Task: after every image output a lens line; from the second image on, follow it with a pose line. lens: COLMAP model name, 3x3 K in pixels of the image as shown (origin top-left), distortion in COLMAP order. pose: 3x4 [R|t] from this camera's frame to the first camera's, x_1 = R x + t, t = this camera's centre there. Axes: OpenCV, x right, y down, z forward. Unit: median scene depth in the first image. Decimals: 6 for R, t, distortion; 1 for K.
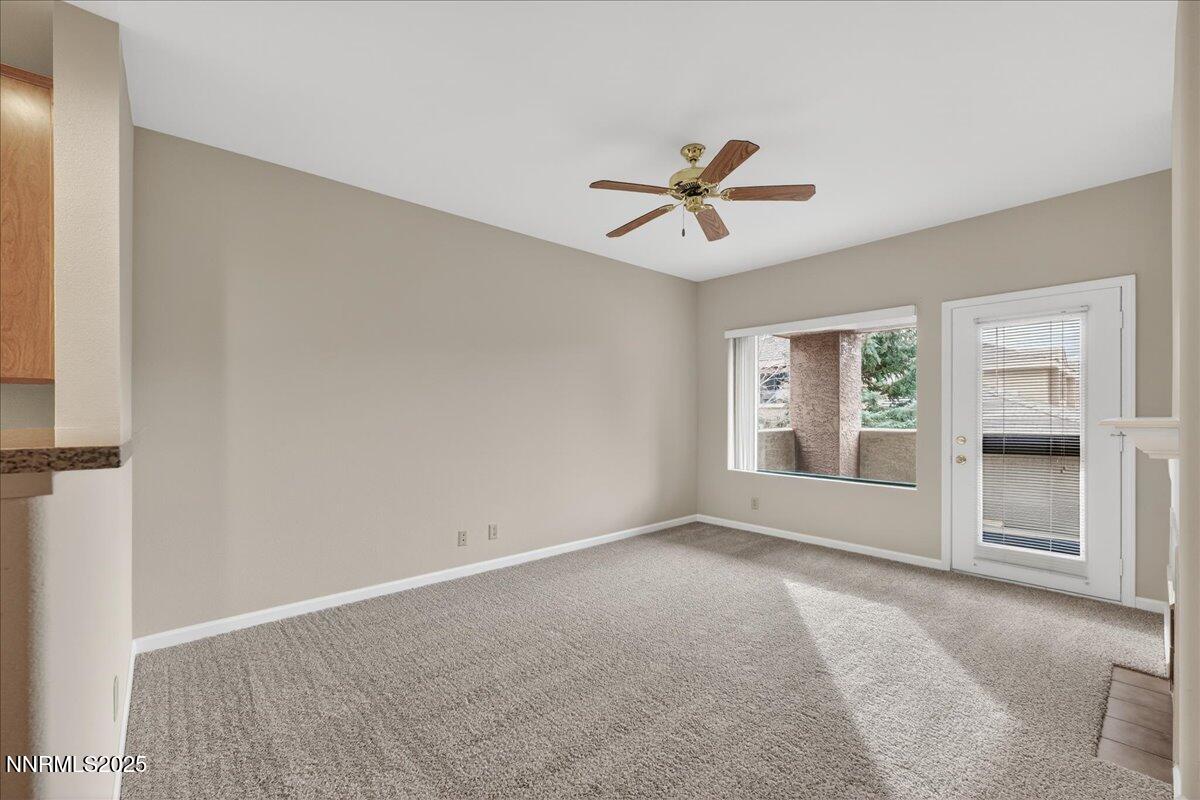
lens RADIAL K [[497.4, 0, 604.3], [0, 497.4, 411.9], [0, 0, 1]] dist [-0.001313, -0.000215]
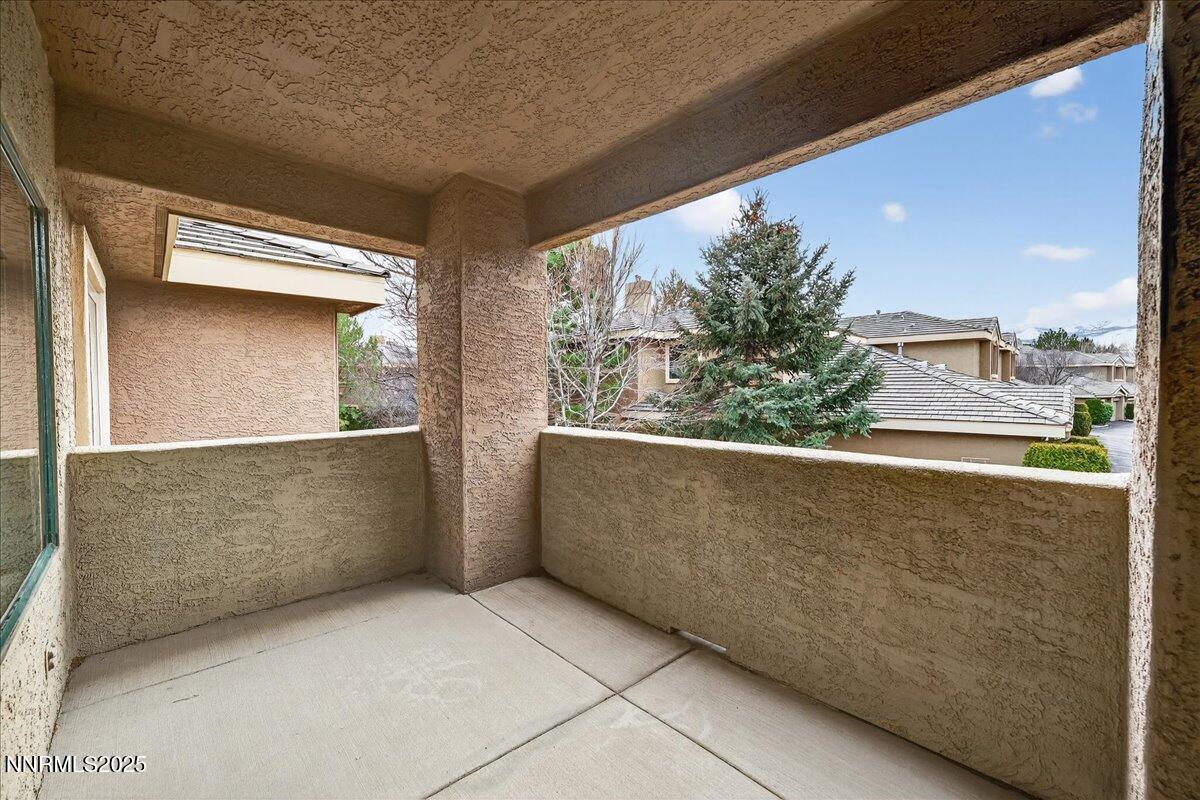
lens RADIAL K [[482.4, 0, 600.0], [0, 482.4, 400.0], [0, 0, 1]] dist [0.000071, -0.000028]
pose [[0.999093, -0.005435, 0.042224, 0.244202], [0.004281, 0.999616, 0.027363, -0.004629], [-0.042356, -0.027157, 0.998733, 0.208747]]
